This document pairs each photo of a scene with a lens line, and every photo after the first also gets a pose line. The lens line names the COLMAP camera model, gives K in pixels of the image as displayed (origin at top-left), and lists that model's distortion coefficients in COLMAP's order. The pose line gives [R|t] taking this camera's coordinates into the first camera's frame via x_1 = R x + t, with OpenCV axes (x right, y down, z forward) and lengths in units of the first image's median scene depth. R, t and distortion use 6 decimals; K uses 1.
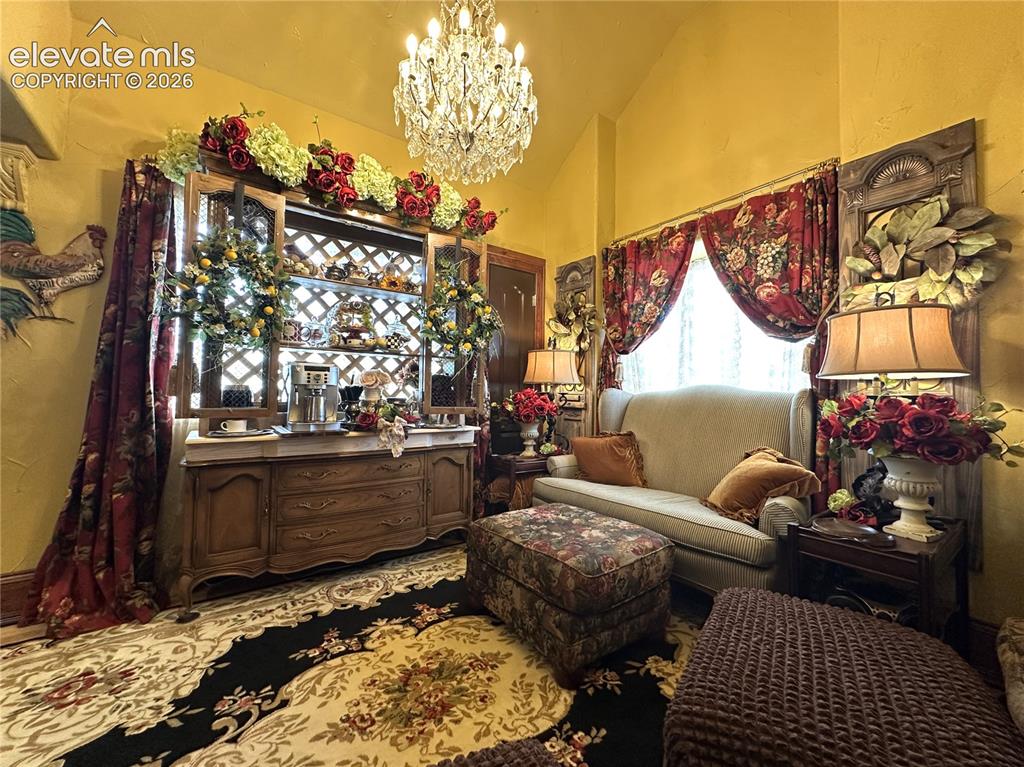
lens RADIAL K [[413.9, 0, 514.9], [0, 413.9, 383.3], [0, 0, 1]] dist [-0.000042, 0.000313]
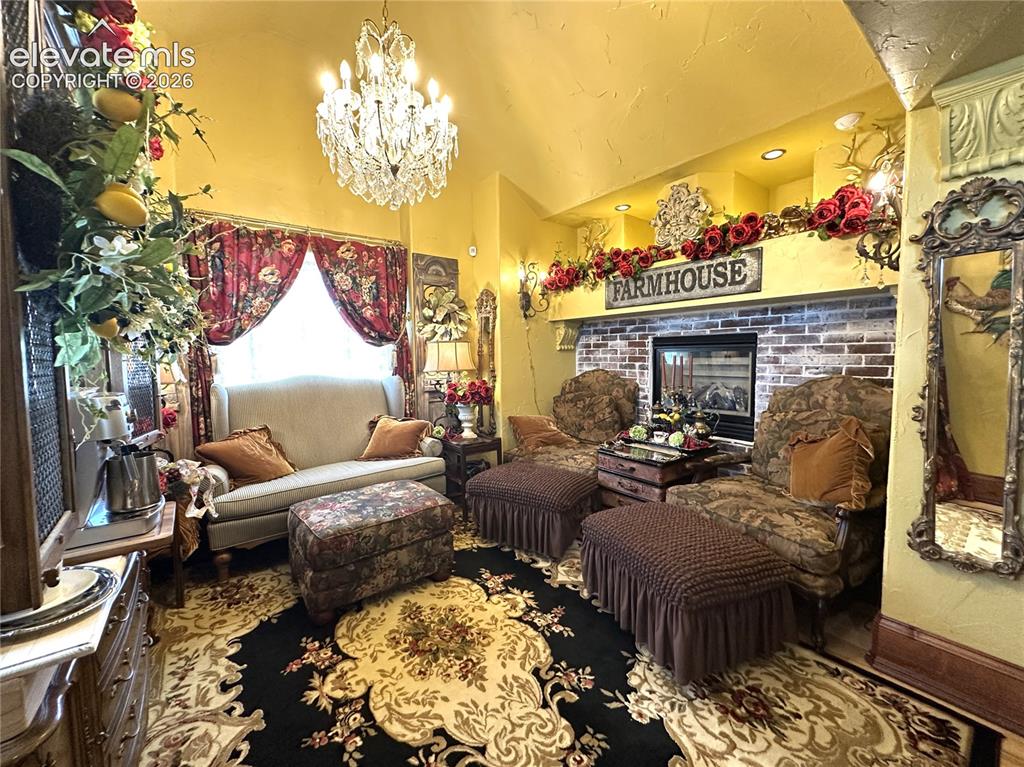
lens RADIAL K [[406.5, 0, 508.4], [0, 406.5, 385.0], [0, 0, 1]] dist [-0.000638, 0.000063]
pose [[-0.012582, -0.085706, 0.996241, -1.086132], [-0.008682, 0.996292, 0.085601, -0.109840], [-0.999883, -0.007573, -0.013280, 0.630069]]
